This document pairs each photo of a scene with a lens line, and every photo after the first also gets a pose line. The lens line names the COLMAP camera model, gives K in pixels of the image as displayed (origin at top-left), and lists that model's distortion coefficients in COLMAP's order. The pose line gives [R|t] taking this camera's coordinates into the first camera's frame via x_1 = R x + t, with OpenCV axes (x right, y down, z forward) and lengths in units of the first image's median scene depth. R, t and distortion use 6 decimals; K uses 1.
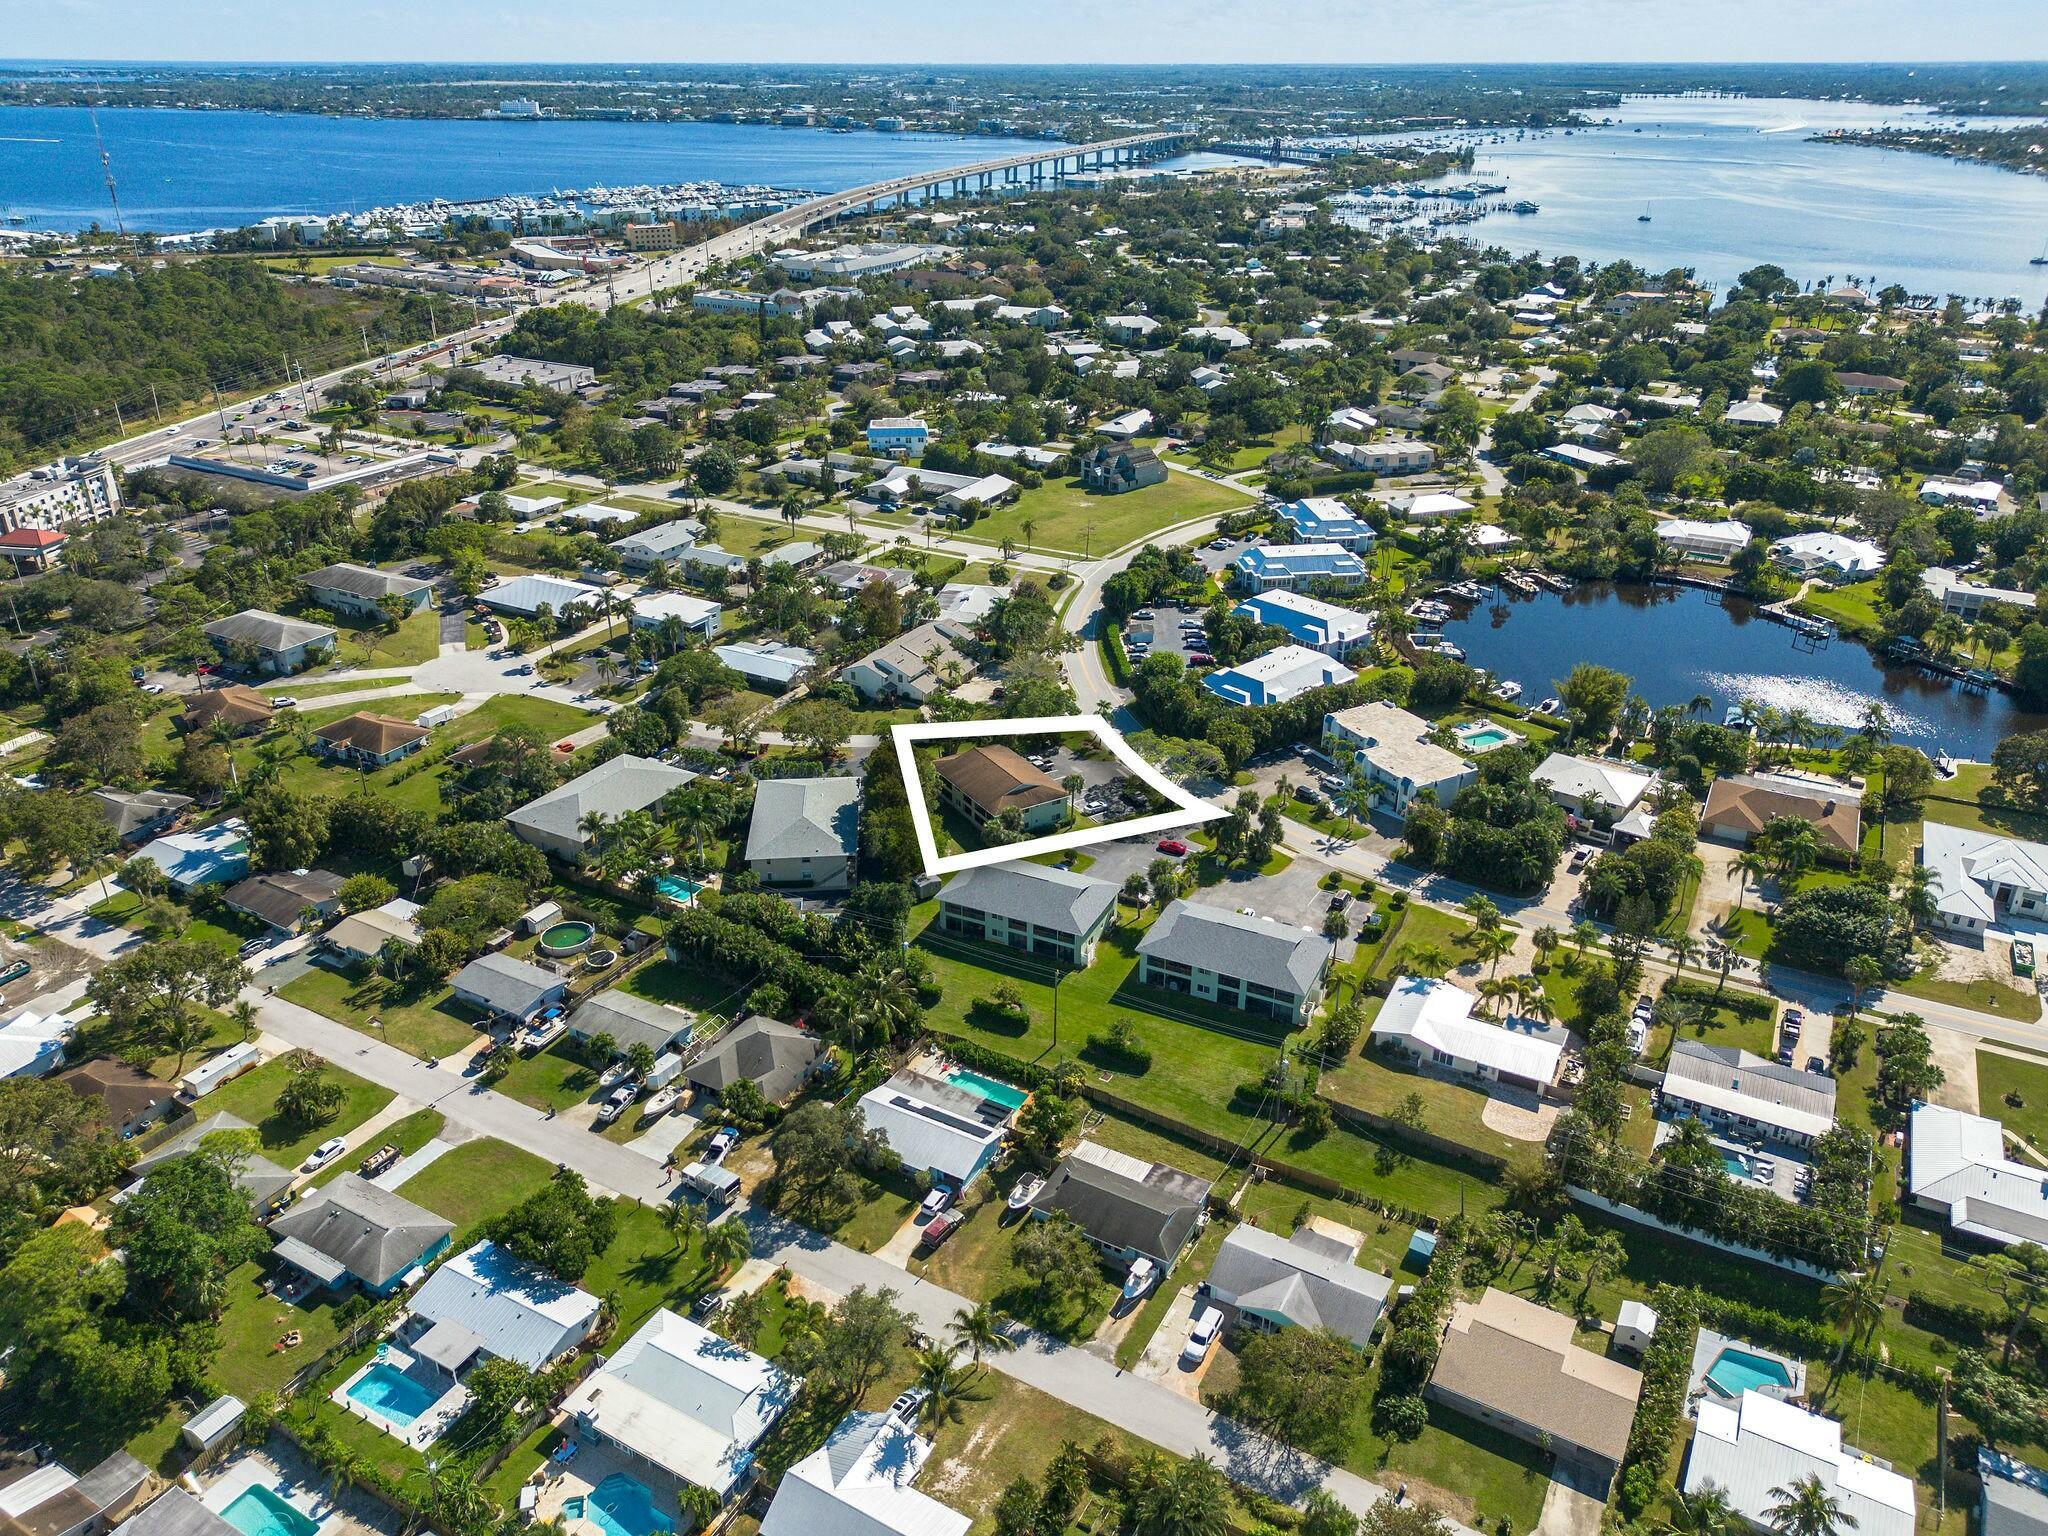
lens RADIAL K [[1430.6, 0, 1024.0], [0, 1430.6, 768.0], [0, 0, 1]] dist [0.105193, -0.126285]
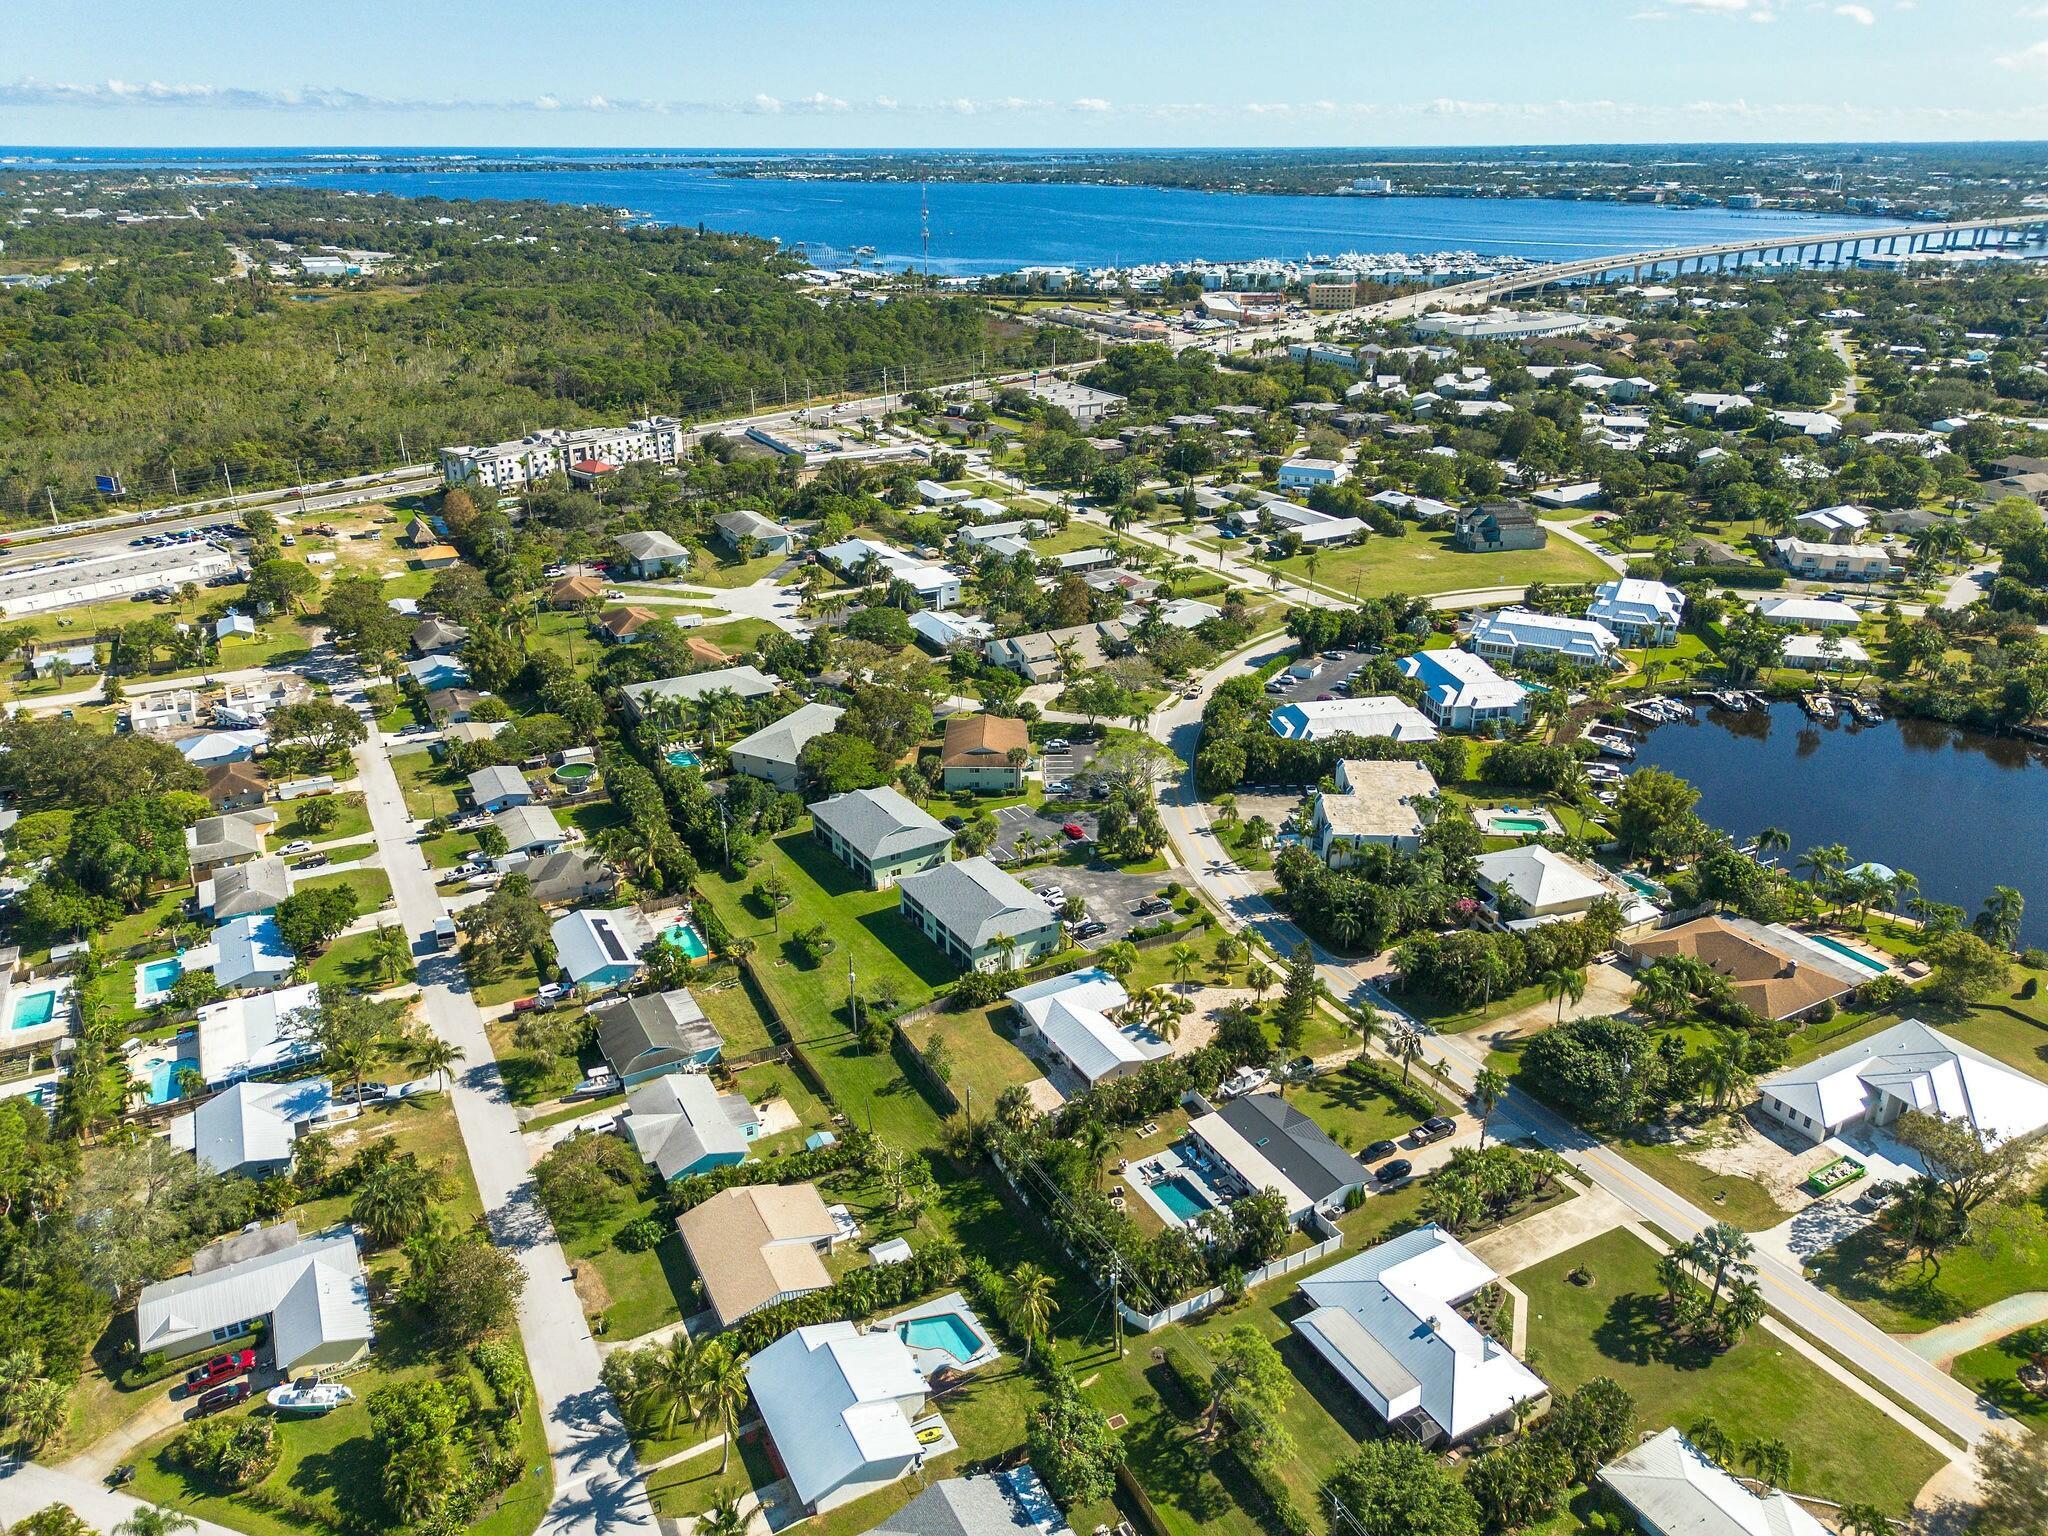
lens RADIAL K [[1412.7, 0, 1031.8], [0, 1412.7, 826.6], [0, 0, 1]] dist [0.073498, -0.072049]
pose [[0.848320, 0.227546, -0.478096, 0.397450], [-0.231091, 0.971523, 0.052348, 0.003458], [0.476393, 0.066076, 0.876746, 0.062132]]
